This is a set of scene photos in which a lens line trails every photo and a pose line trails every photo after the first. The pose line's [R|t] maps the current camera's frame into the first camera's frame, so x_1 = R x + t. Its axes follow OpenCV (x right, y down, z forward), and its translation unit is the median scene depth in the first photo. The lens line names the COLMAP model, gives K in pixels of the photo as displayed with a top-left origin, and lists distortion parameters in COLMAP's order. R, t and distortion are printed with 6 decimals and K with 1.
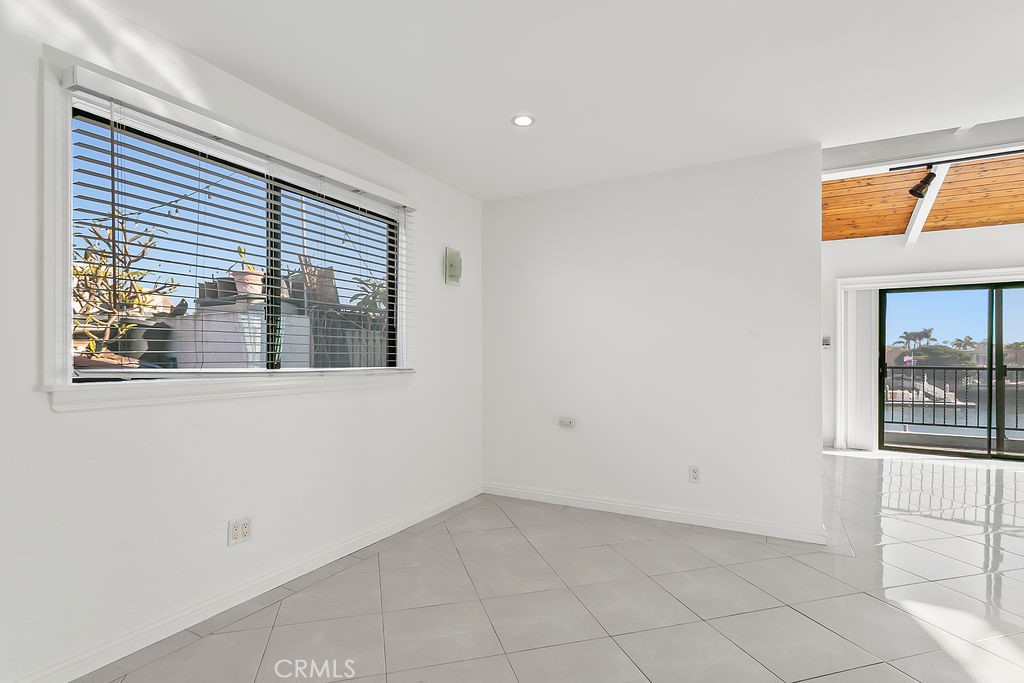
lens RADIAL K [[503.2, 0, 512.5], [0, 503.2, 357.8], [0, 0, 1]] dist [0.002159, 0.000078]
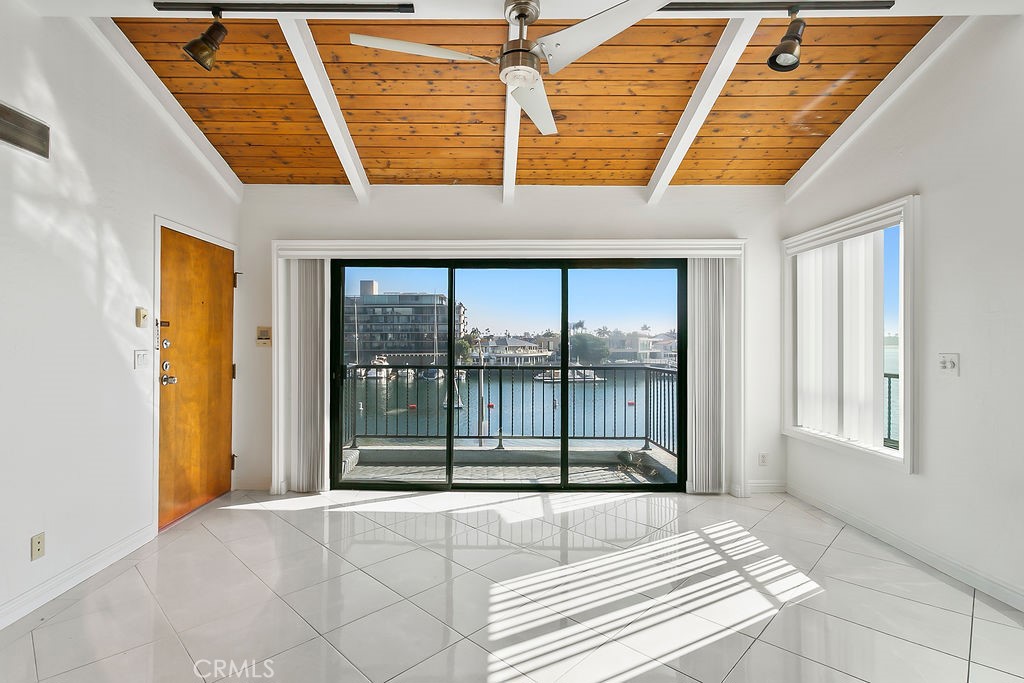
lens RADIAL K [[496.0, 0, 492.4], [0, 496.0, 343.5], [0, 0, 1]] dist [0.004952, 0.000774]
pose [[0.877032, -0.001081, 0.480430, 0.596031], [0.000455, 0.999999, 0.001420, -0.020676], [-0.480431, -0.001027, 0.877032, 0.285340]]
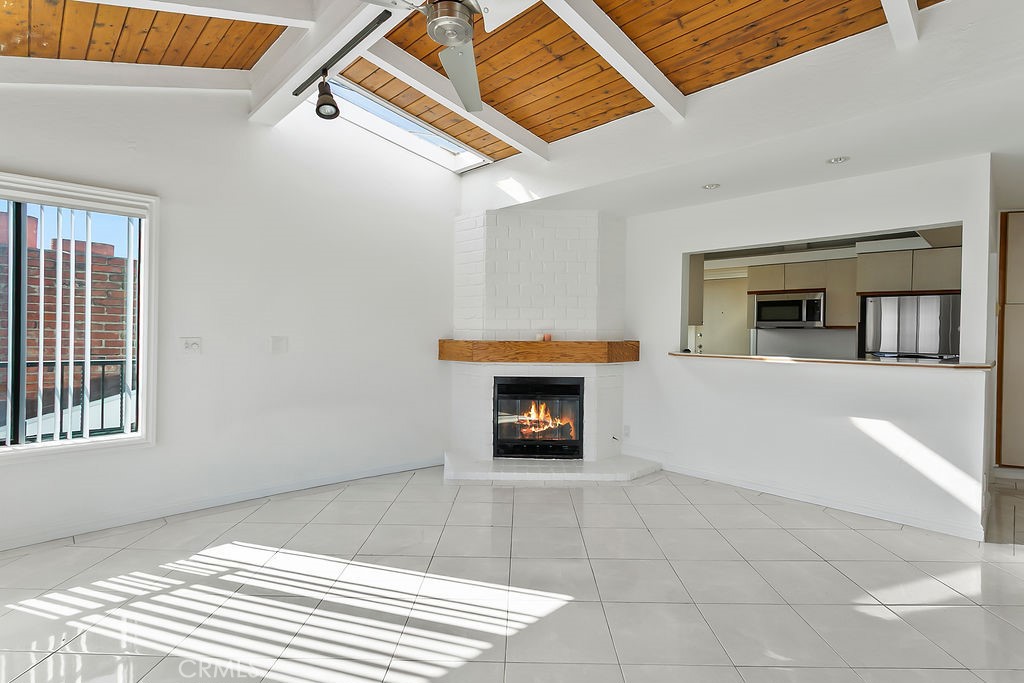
lens RADIAL K [[491.5, 0, 512.0], [0, 491.5, 341.5], [0, 0, 1]] dist [0.004100, 0.000290]
pose [[-0.956832, -0.018622, 0.290044, 0.658069], [-0.012305, 0.999646, 0.023585, -0.023465], [-0.290381, 0.018998, -0.956723, 0.907185]]
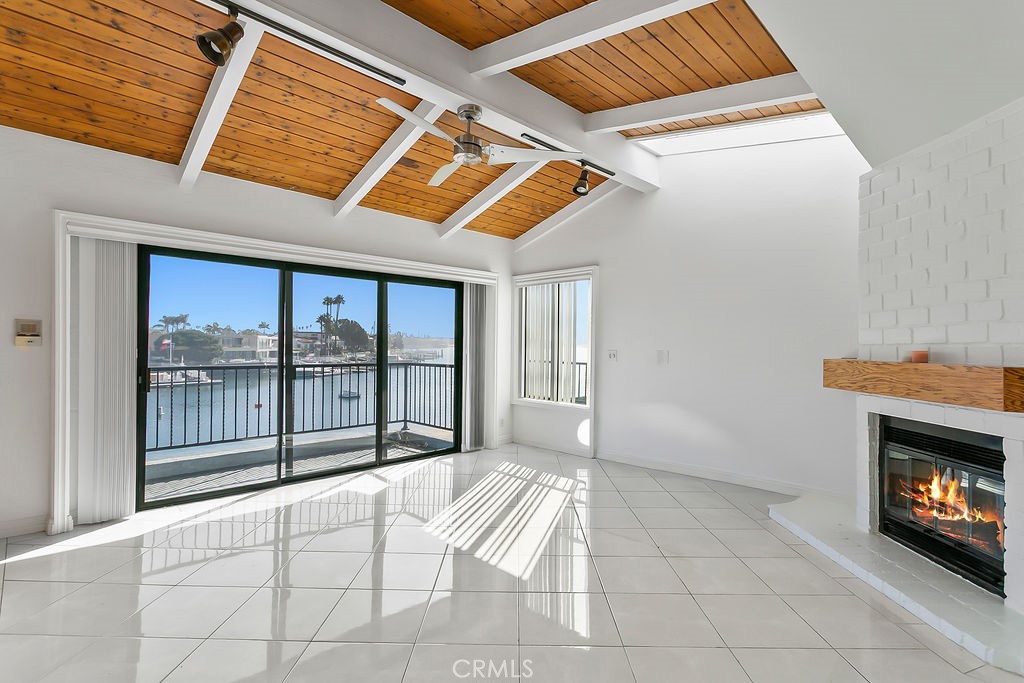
lens RADIAL K [[485.0, 0, 507.9], [0, 485.0, 344.9], [0, 0, 1]] dist [0.004929, 0.001142]
pose [[0.288553, -0.002090, 0.957462, 0.300638], [-0.007399, 0.999963, 0.004413, -0.022621], [-0.957435, -0.008358, 0.288527, 0.410756]]
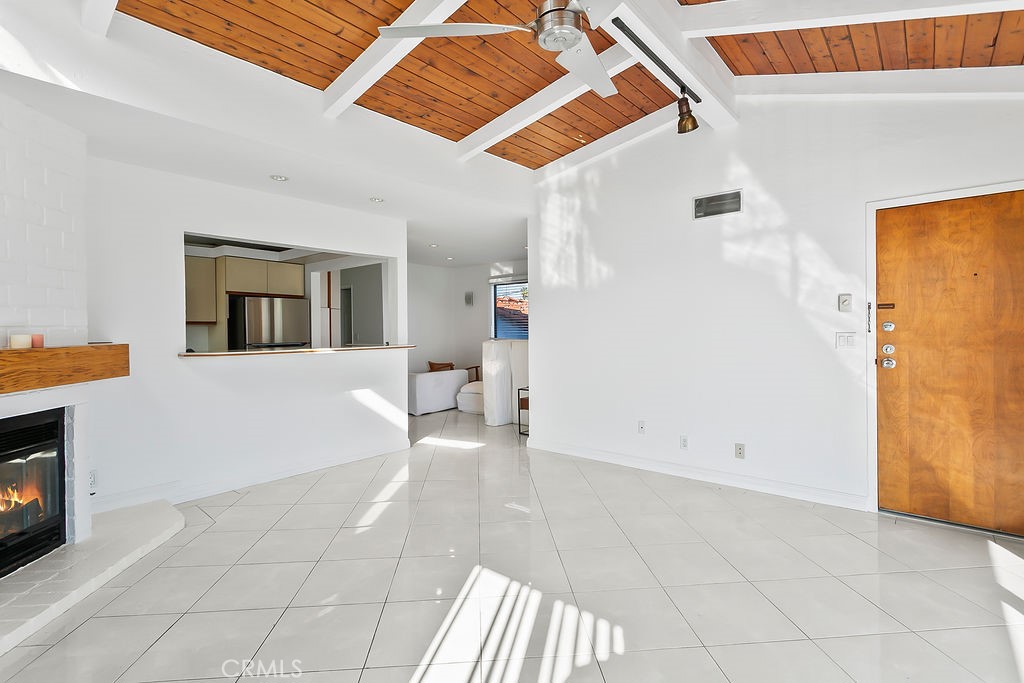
lens RADIAL K [[482.8, 0, 512.0], [0, 482.8, 341.5], [0, 0, 1]] dist [0.004421, 0.000355]
pose [[-0.206257, 0.025933, -0.978154, 1.132109], [0.006489, 0.999663, 0.025135, -0.019347], [0.978476, -0.001163, -0.206356, 0.638644]]
